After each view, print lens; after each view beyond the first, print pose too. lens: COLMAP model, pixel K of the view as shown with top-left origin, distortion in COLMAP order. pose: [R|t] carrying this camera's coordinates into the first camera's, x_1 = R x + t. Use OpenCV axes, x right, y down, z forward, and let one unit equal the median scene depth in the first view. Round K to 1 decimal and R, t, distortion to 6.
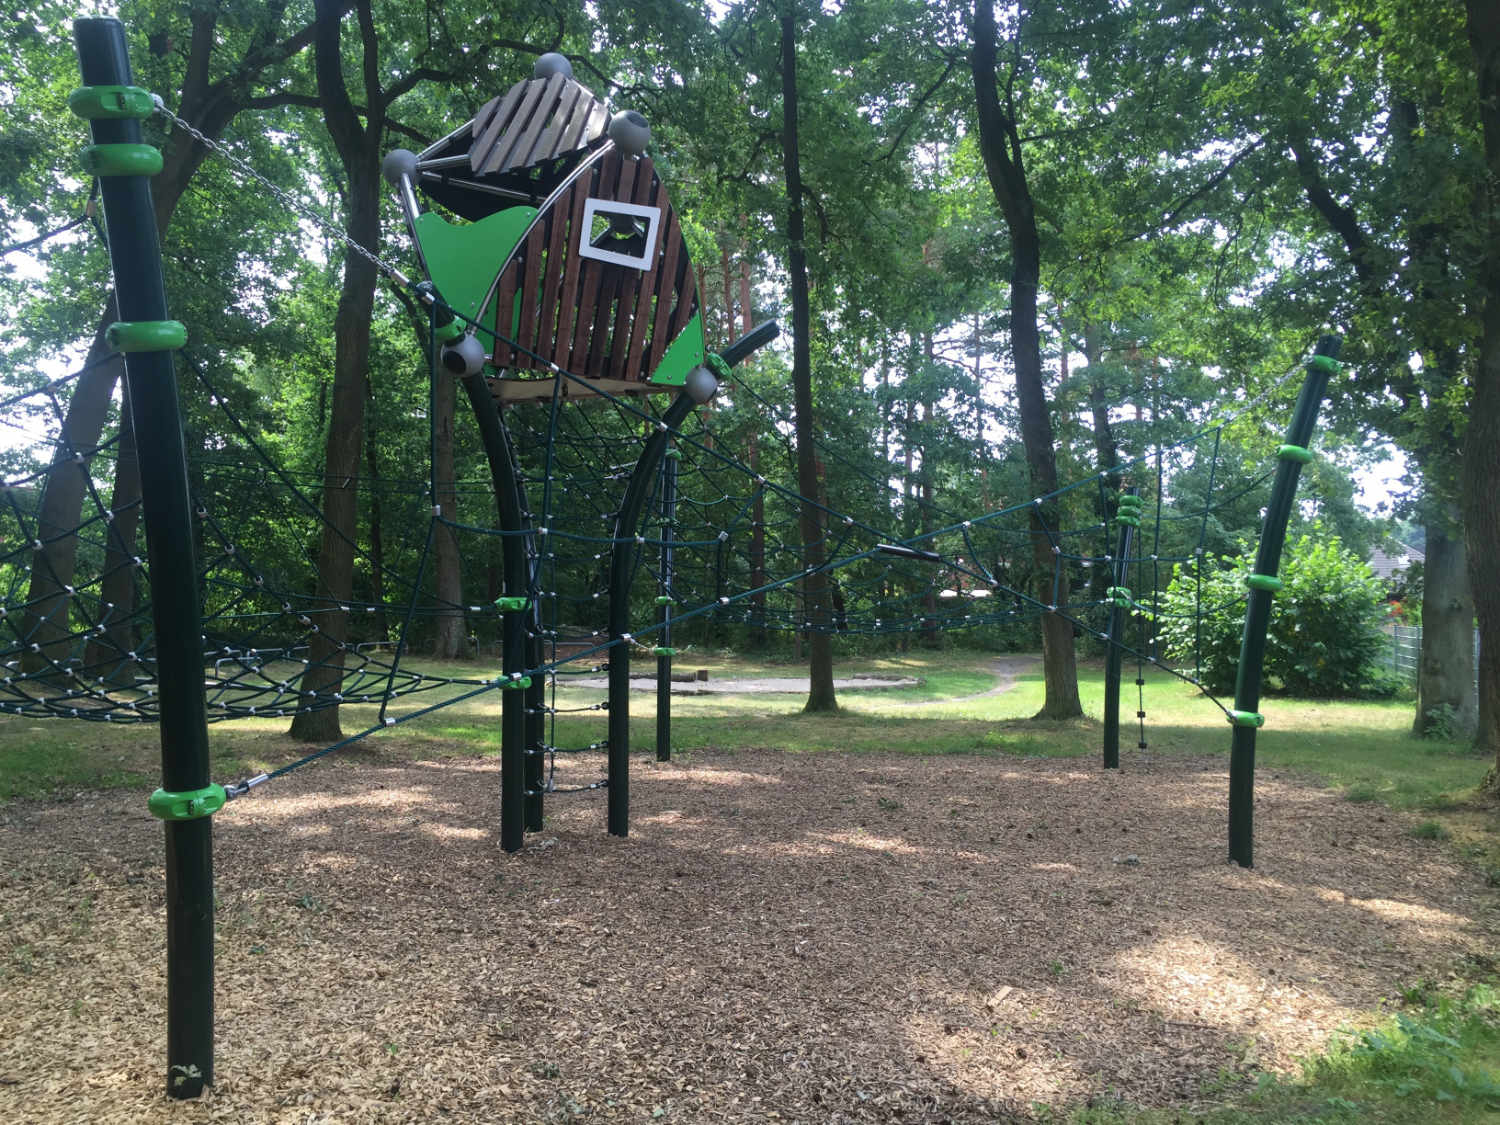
lens RADIAL K [[1232.4, 0, 750.0], [0, 1232.4, 562.5], [0, 0, 1]] dist [0.061820, -0.003508]
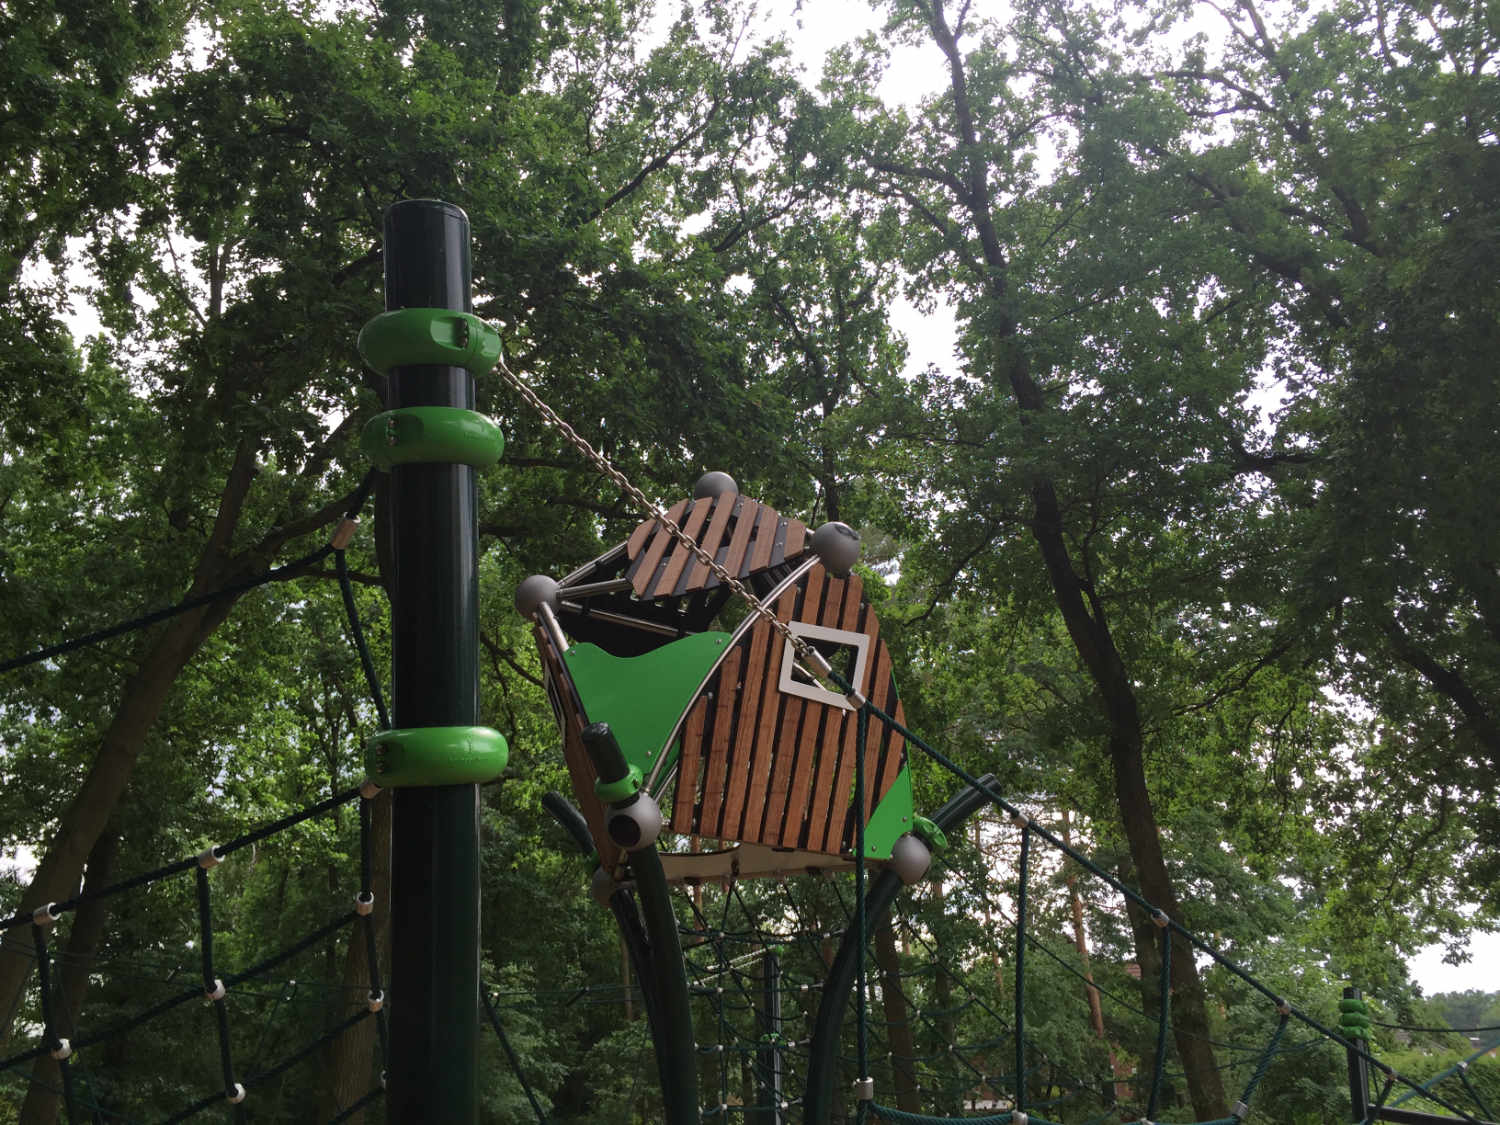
lens RADIAL K [[1232.4, 0, 750.0], [0, 1232.4, 562.5], [0, 0, 1]] dist [0.061820, -0.003508]
pose [[0.998852, -0.000161, 0.047910, -0.187953], [0.018235, 0.926012, -0.377052, -0.028865], [-0.044305, 0.377493, 0.924952, 0.243490]]
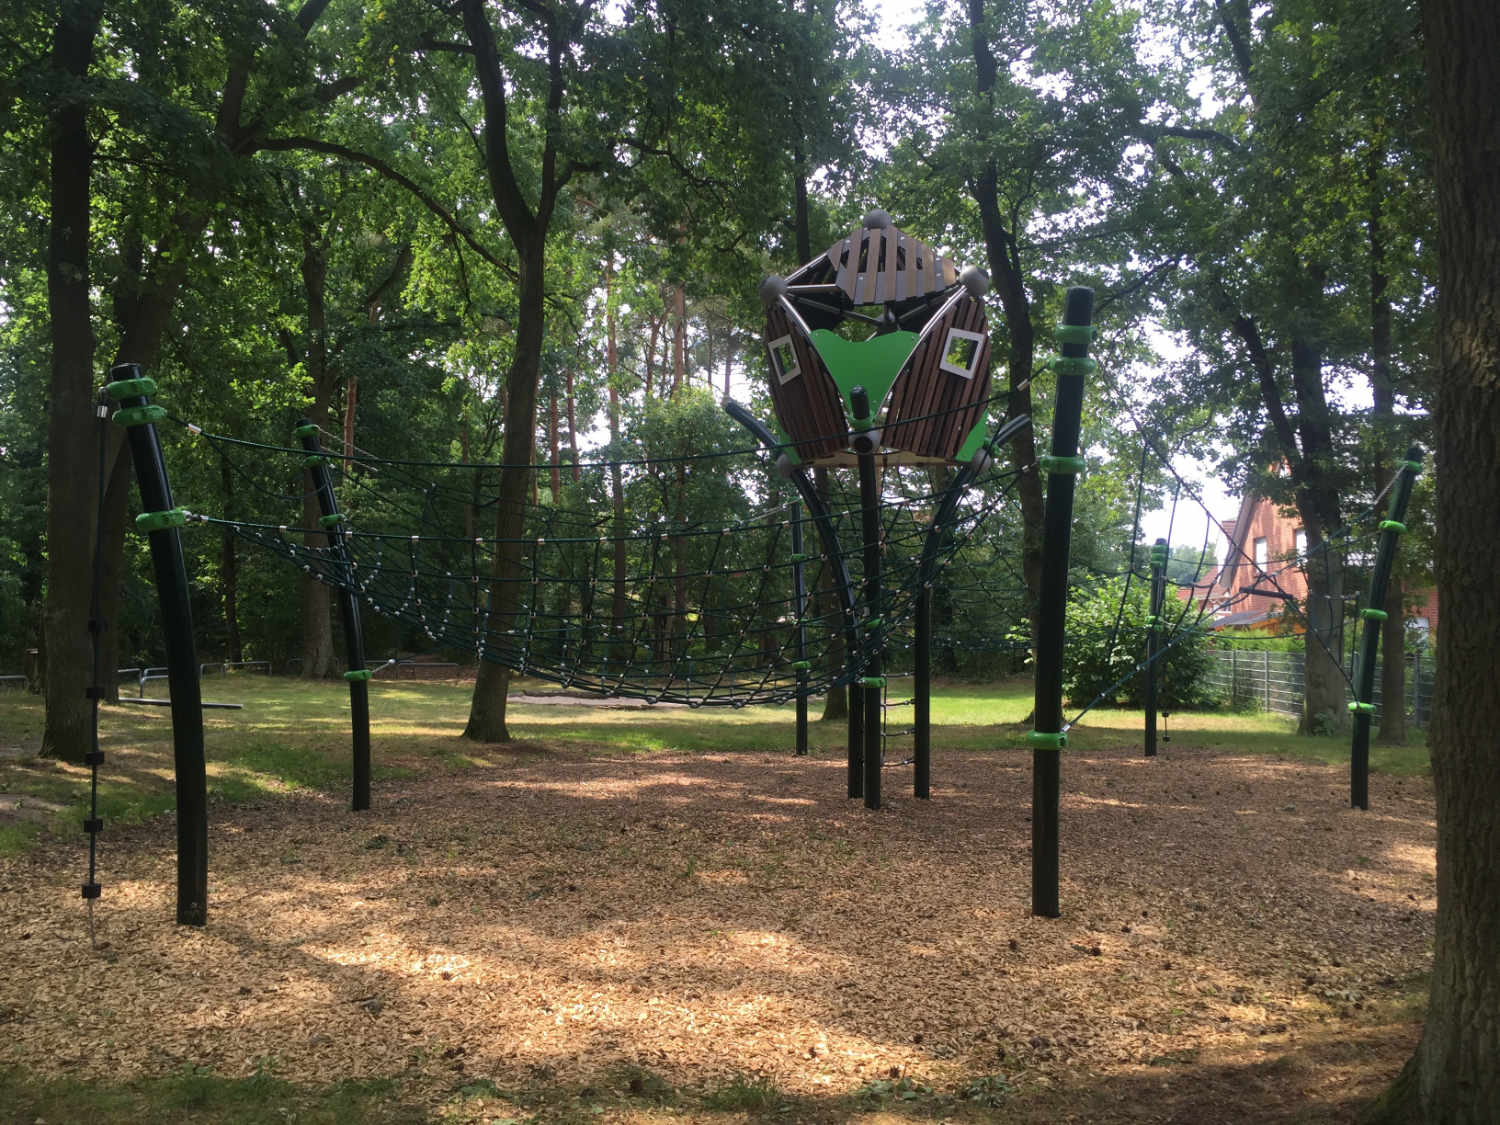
lens RADIAL K [[1232.4, 0, 750.0], [0, 1232.4, 562.5], [0, 0, 1]] dist [0.061820, -0.003508]
pose [[0.976620, 0.020116, 0.214029, -0.617253], [-0.015497, 0.999610, -0.023239, 0.003766], [-0.214412, 0.019379, 0.976551, -0.286395]]
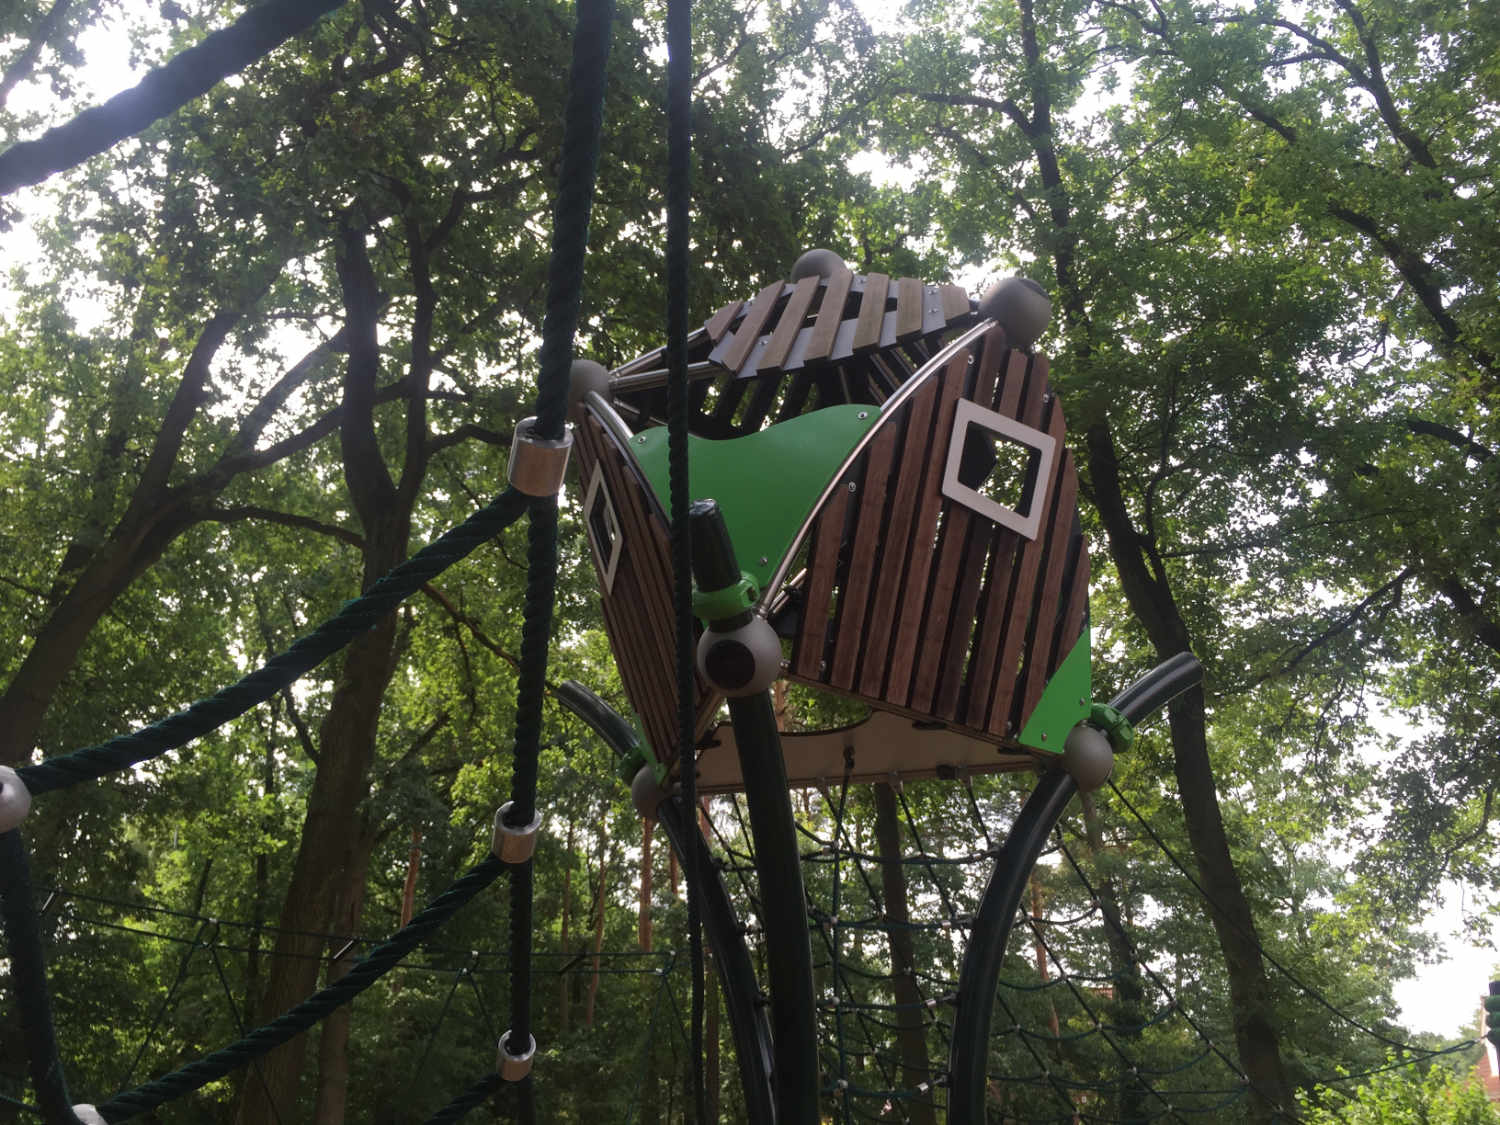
lens RADIAL K [[1266.0, 0, 751.4], [0, 1266.0, 584.7], [0, 0, 1]] dist [0.001601, 0.000522]
pose [[0.996317, 0.039177, 0.076278, -0.255669], [-0.008080, 0.928463, -0.371337, -0.002591], [-0.085370, 0.369353, 0.925360, 0.492126]]
